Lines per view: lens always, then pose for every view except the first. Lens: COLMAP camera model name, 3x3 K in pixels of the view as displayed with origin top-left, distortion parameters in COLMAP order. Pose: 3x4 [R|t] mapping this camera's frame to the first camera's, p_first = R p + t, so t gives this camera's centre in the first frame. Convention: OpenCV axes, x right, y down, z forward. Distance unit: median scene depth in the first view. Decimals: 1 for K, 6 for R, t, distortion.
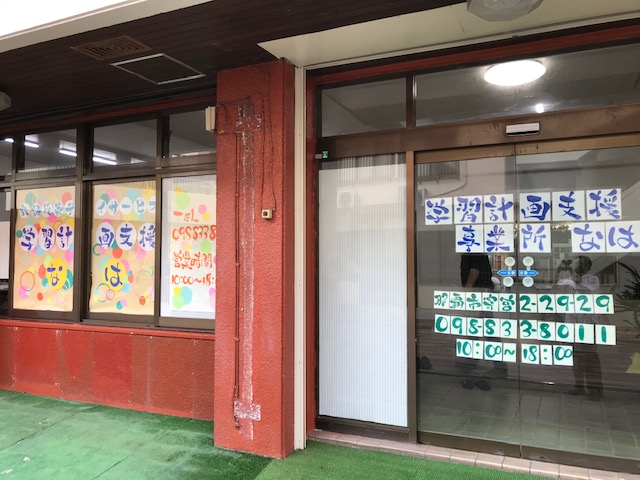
lens RADIAL K [[534.8, 0, 320.0], [0, 534.8, 240.0], [0, 0, 1]] dist [0.040847, -0.069329]
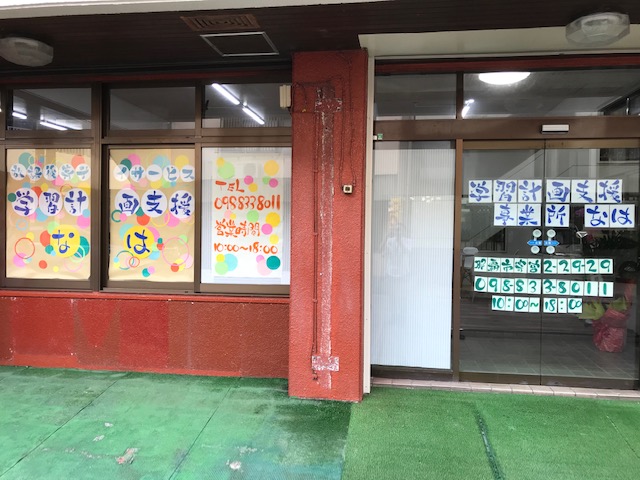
lens RADIAL K [[534.8, 0, 320.0], [0, 534.8, 240.0], [0, 0, 1]] dist [0.040847, -0.069329]
pose [[0.957527, 0.006227, 0.288278, -0.473127], [-0.023324, 0.998163, 0.055908, -0.003204], [-0.287400, -0.060257, 0.955913, -0.056704]]
